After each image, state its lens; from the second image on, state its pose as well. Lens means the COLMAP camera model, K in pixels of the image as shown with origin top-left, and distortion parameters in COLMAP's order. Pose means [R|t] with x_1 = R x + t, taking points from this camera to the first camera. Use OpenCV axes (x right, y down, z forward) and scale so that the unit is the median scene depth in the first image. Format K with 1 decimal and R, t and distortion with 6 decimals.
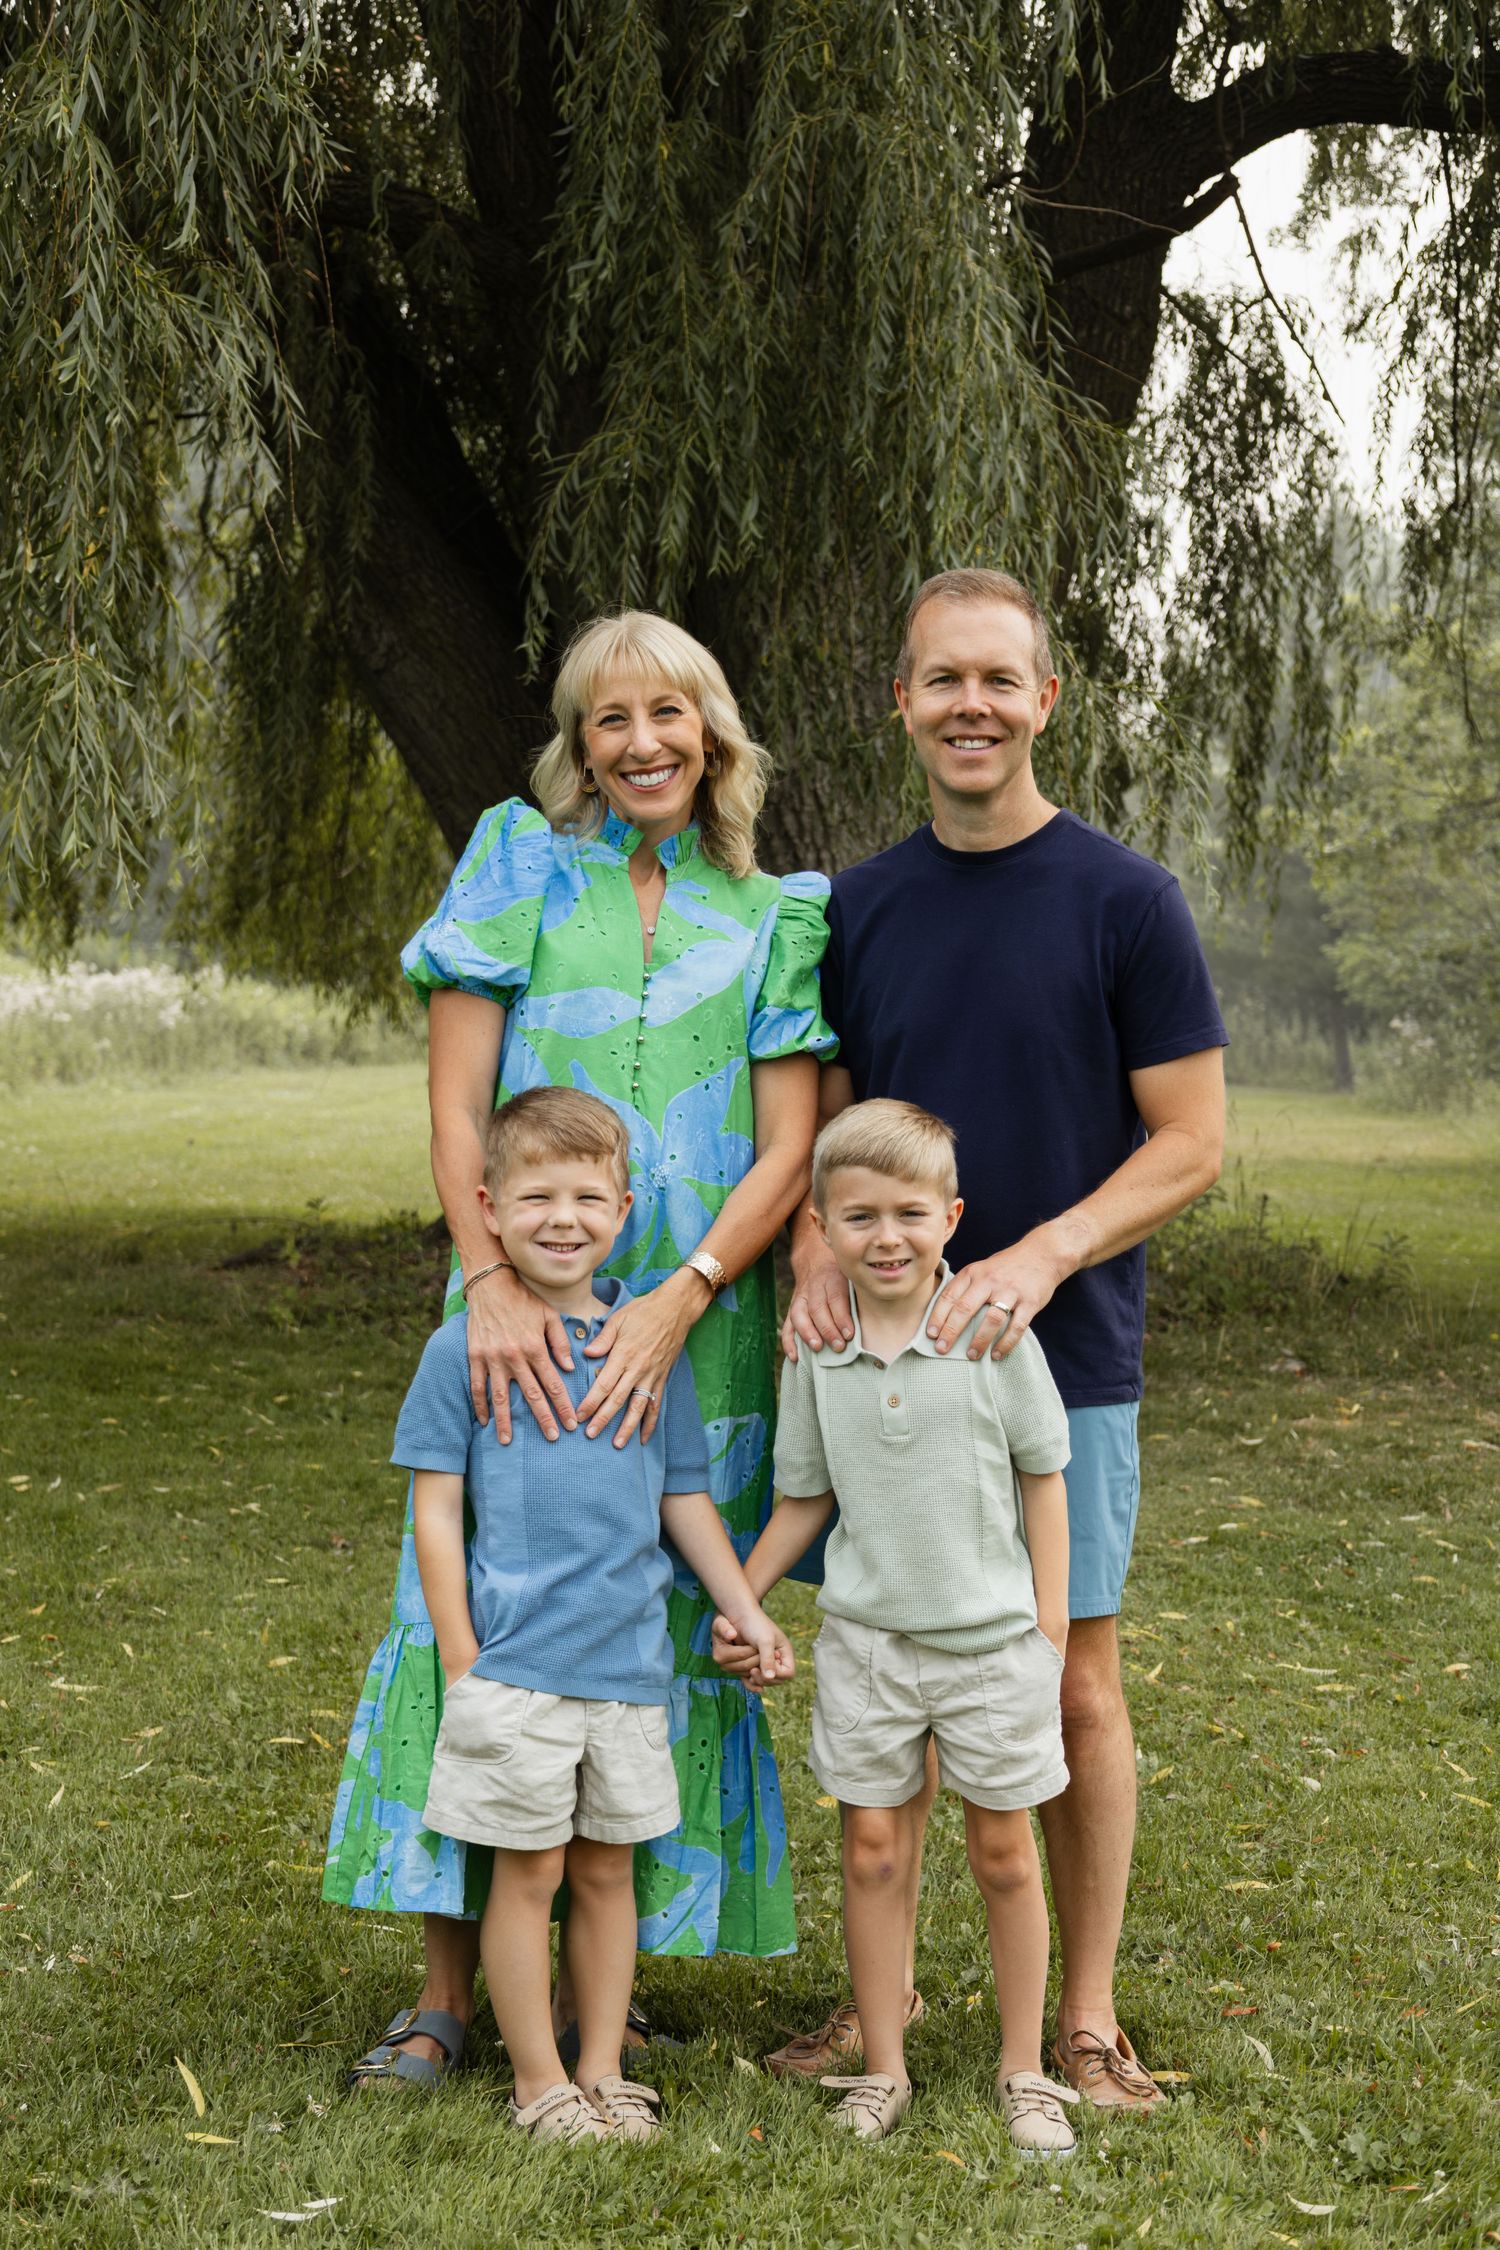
lens RADIAL K [[4196.6, 0, 775.0], [0, 4196.6, 1142.4], [0, 0, 1]] dist [0.137786, 0.000000]
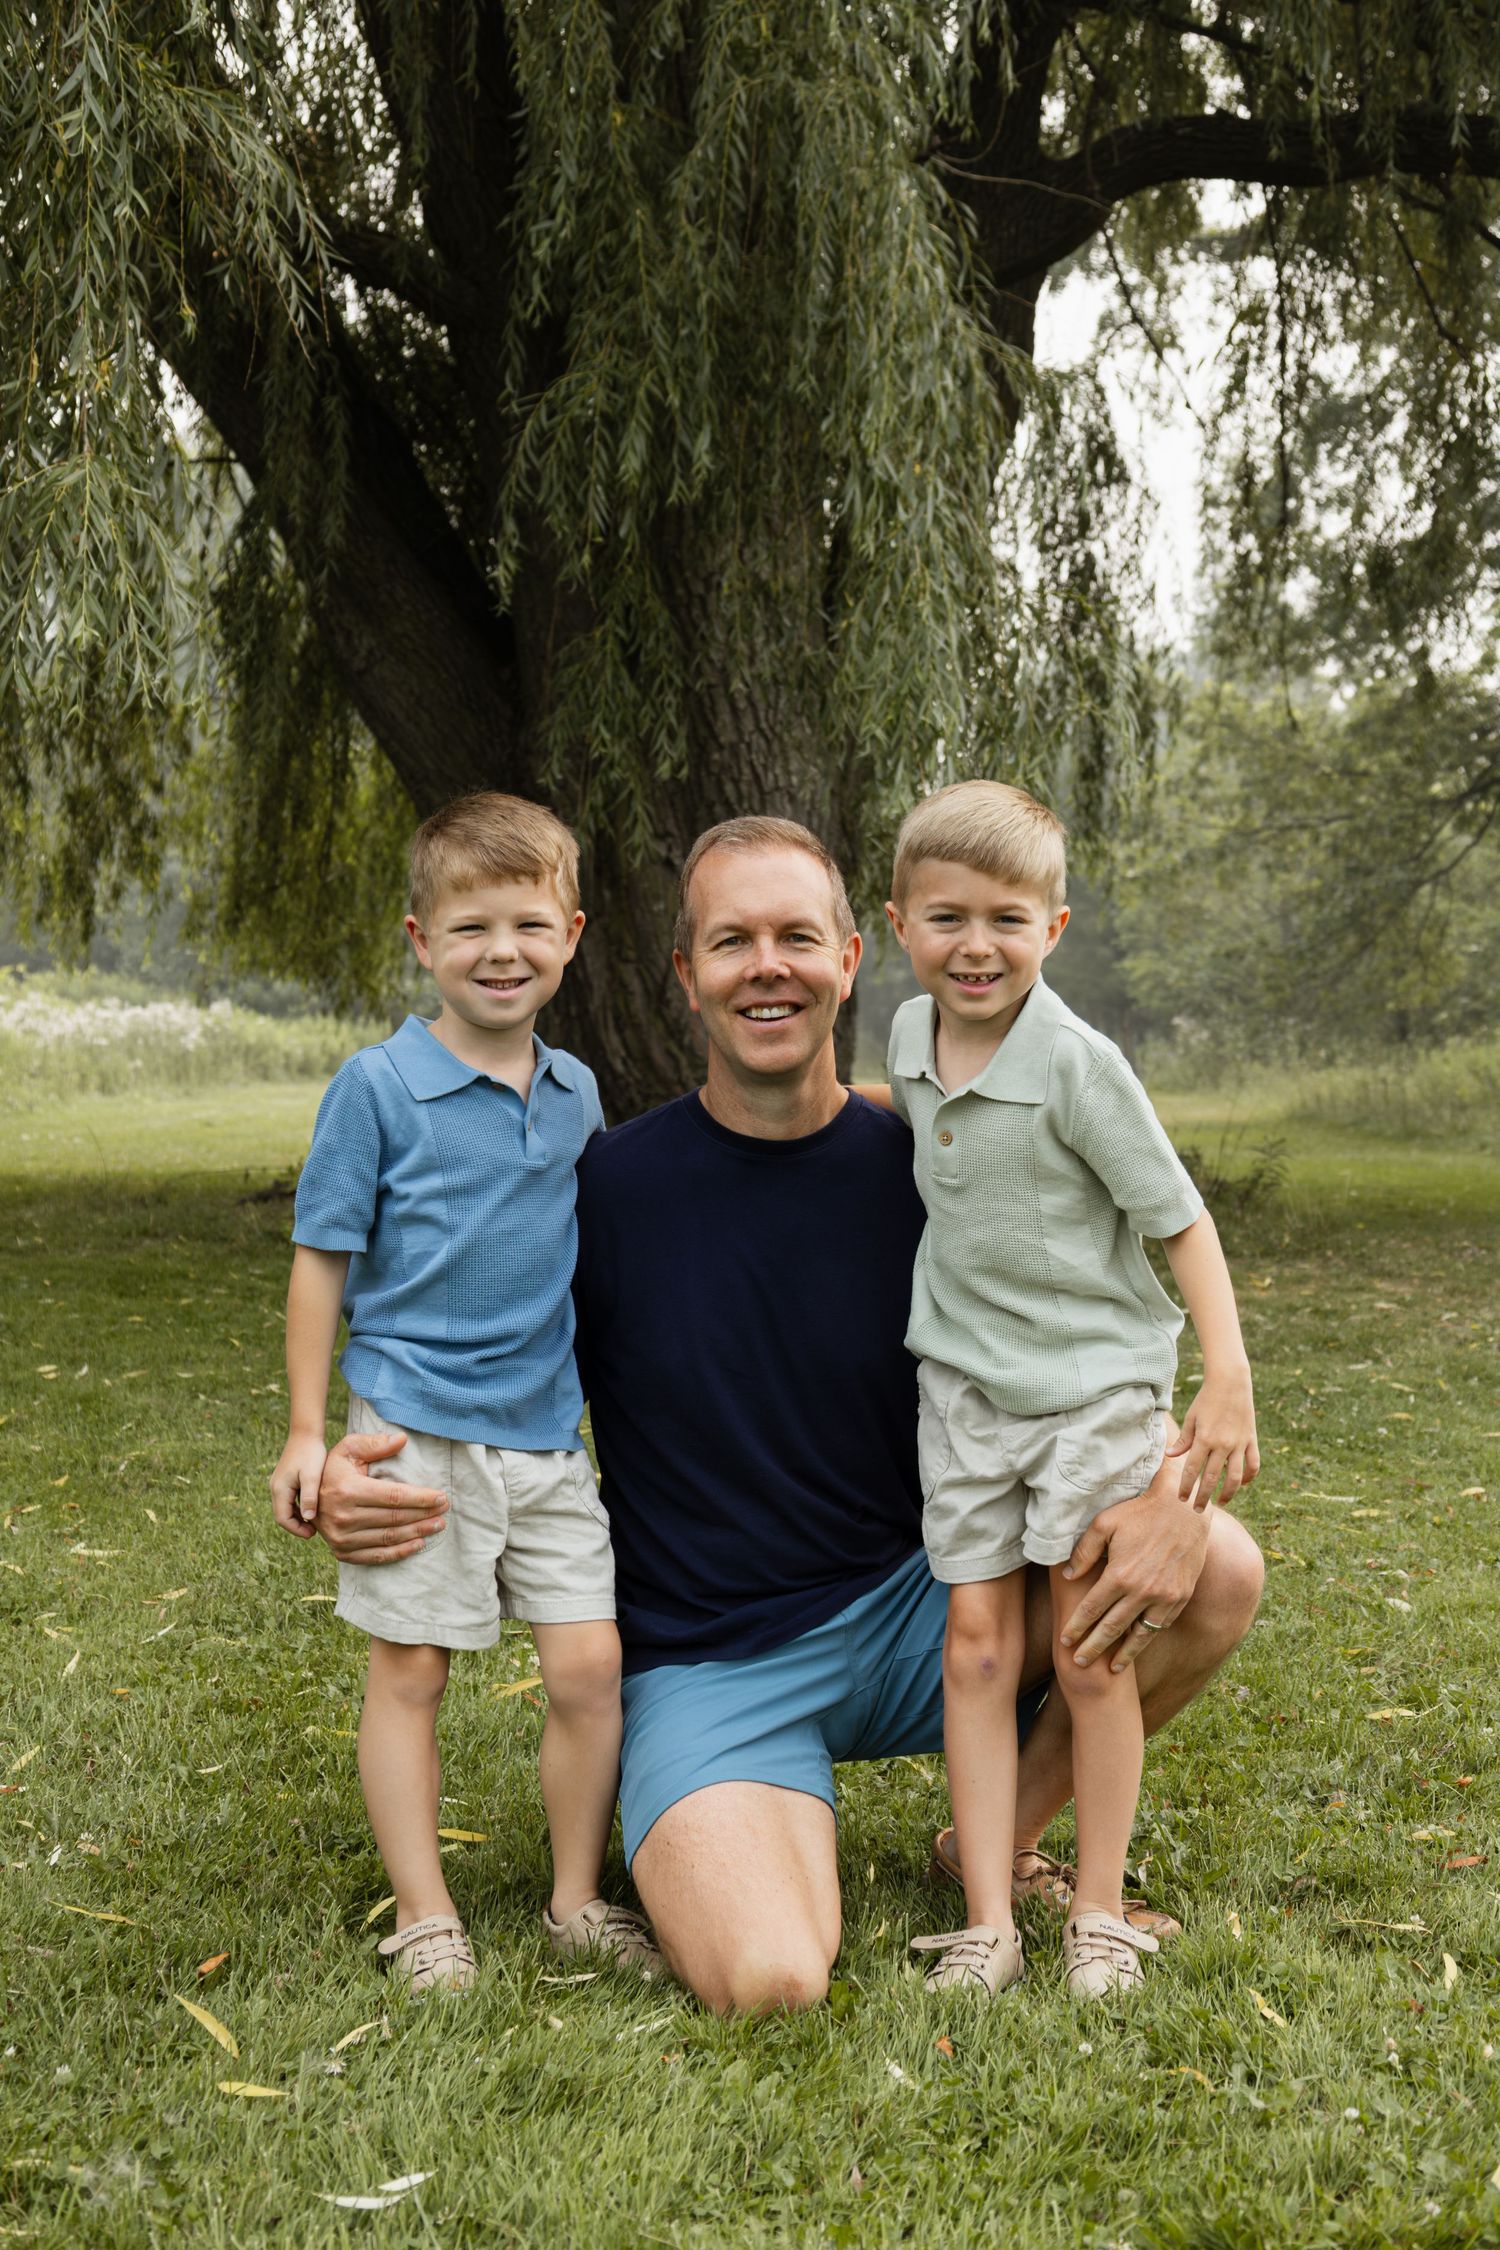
lens RADIAL K [[3300.5, 0, 781.5], [0, 3300.5, 1212.3], [0, 0, 1]] dist [0.035840, 0.000000]
pose [[0.998984, -0.031812, 0.031926, -0.020362], [0.031137, 0.999286, 0.021417, 0.026271], [-0.032585, -0.020401, 0.999261, 0.158714]]
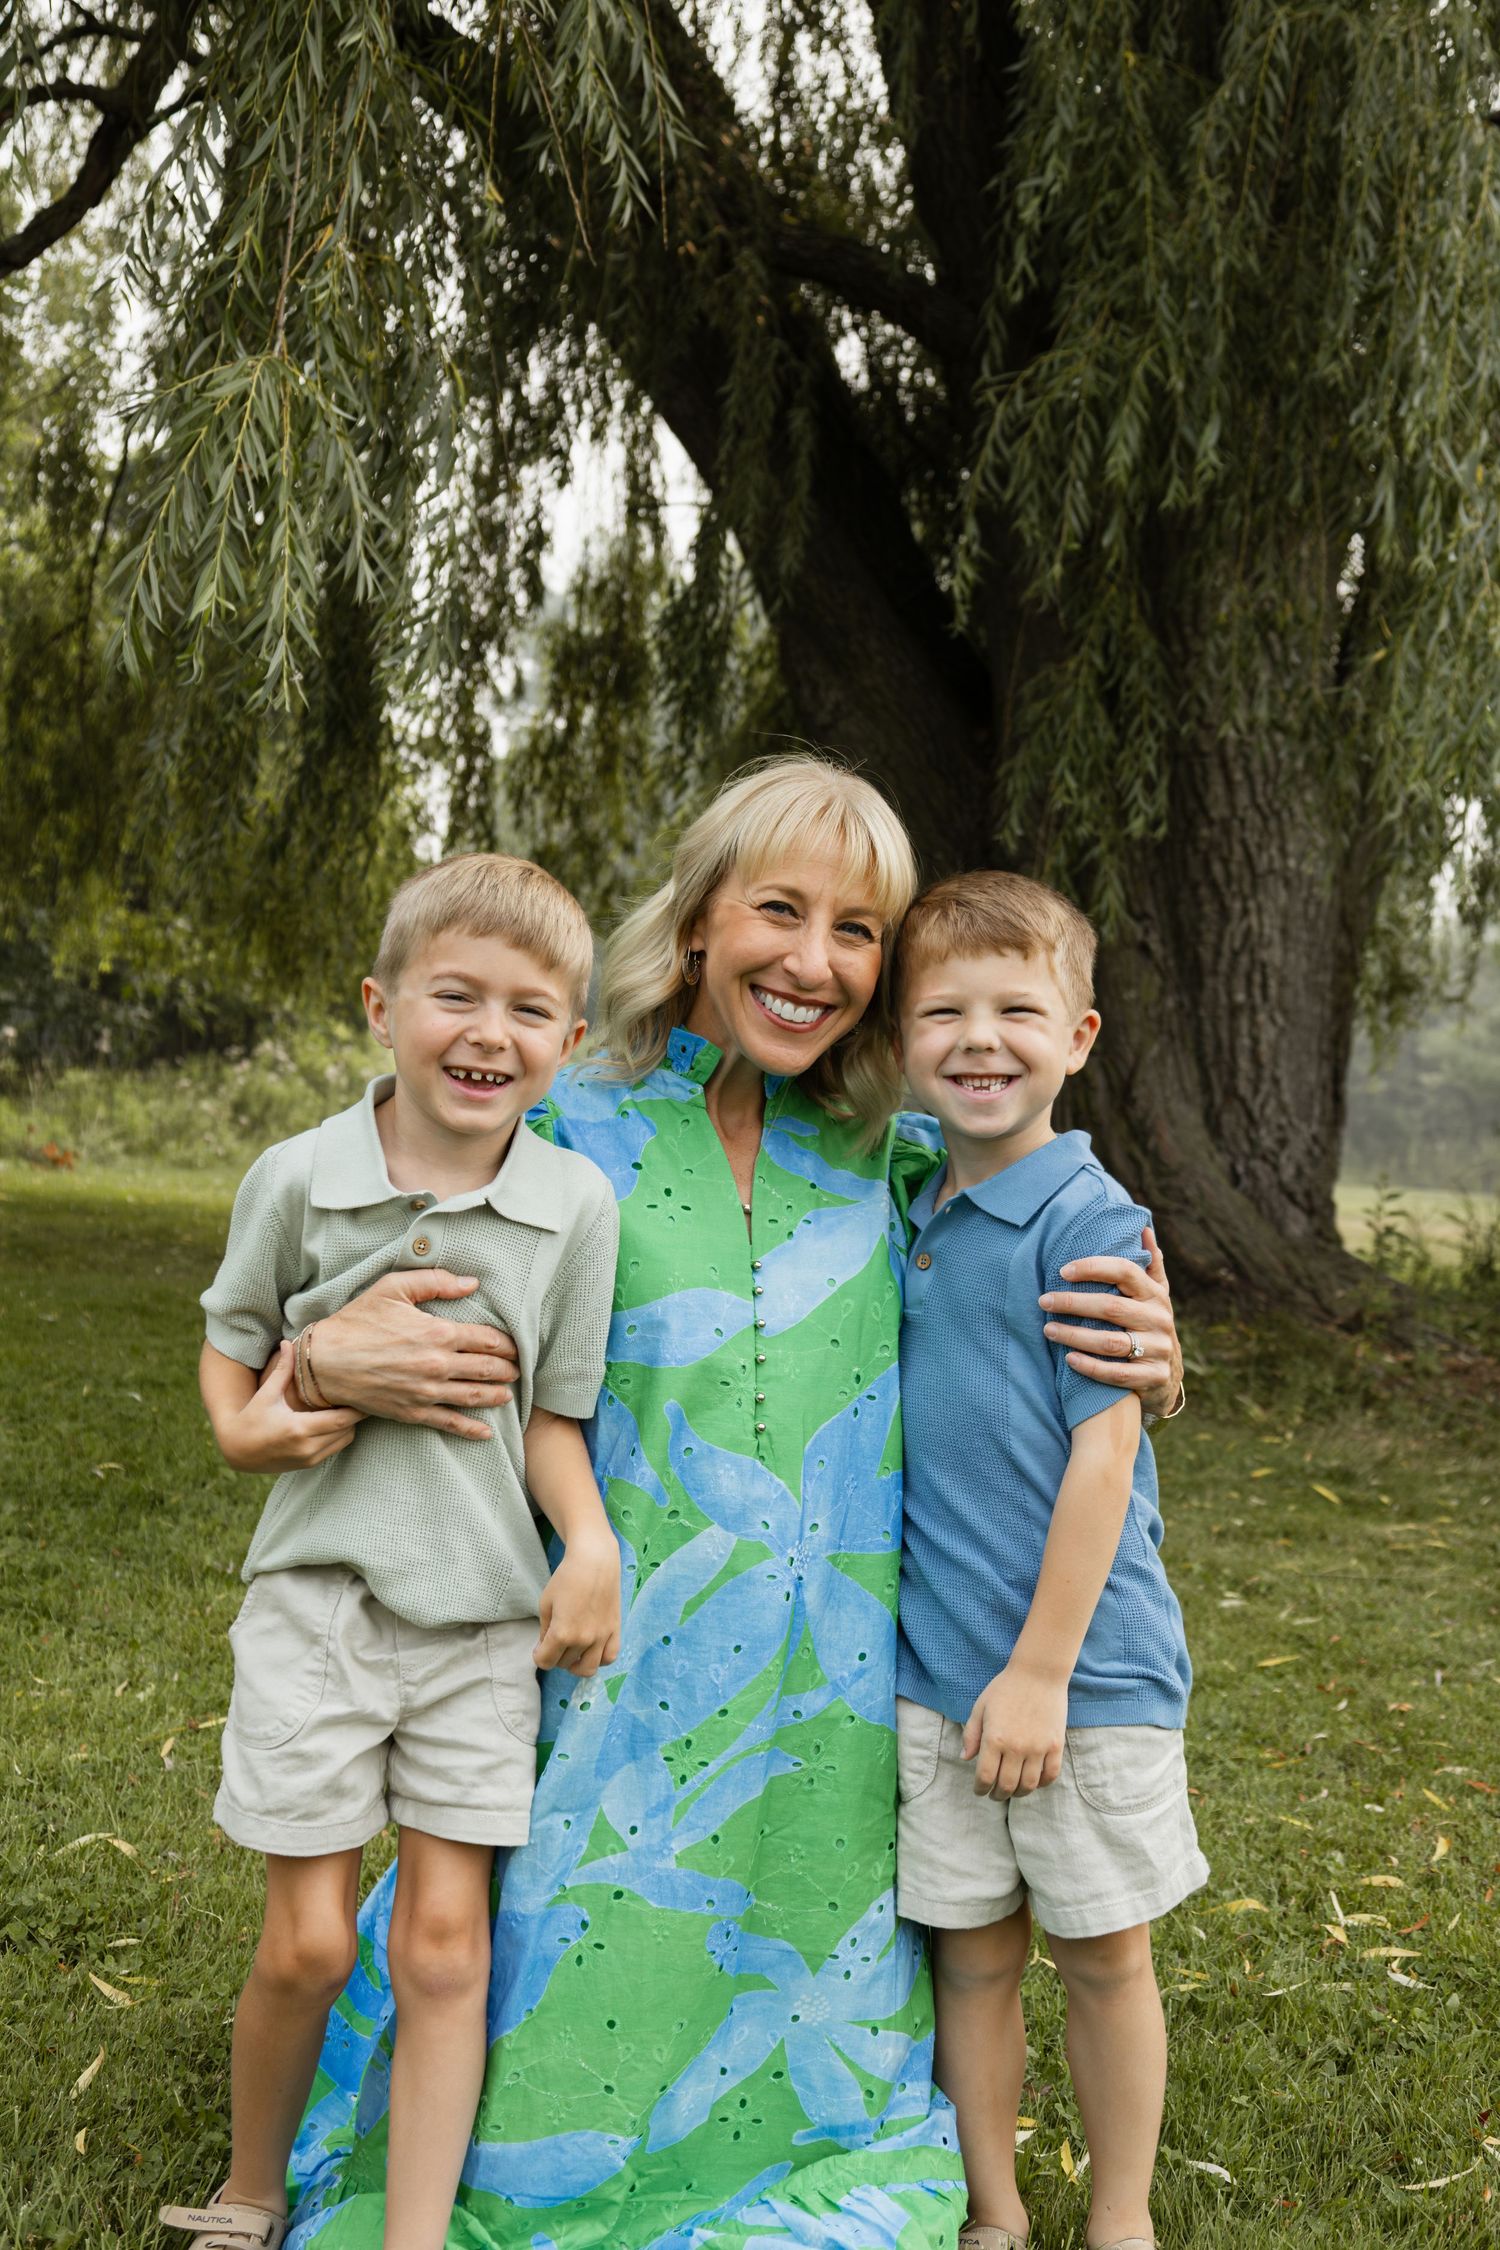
lens RADIAL K [[3300.5, 0, 735.6], [0, 3300.5, 1126.6], [0, 0, 1]] dist [0.035840, 0.000000]
pose [[0.991551, 0.026926, -0.126894, -0.014148], [-0.031200, 0.999007, -0.031813, 0.021299], [0.125912, 0.035503, 0.991406, 0.296679]]
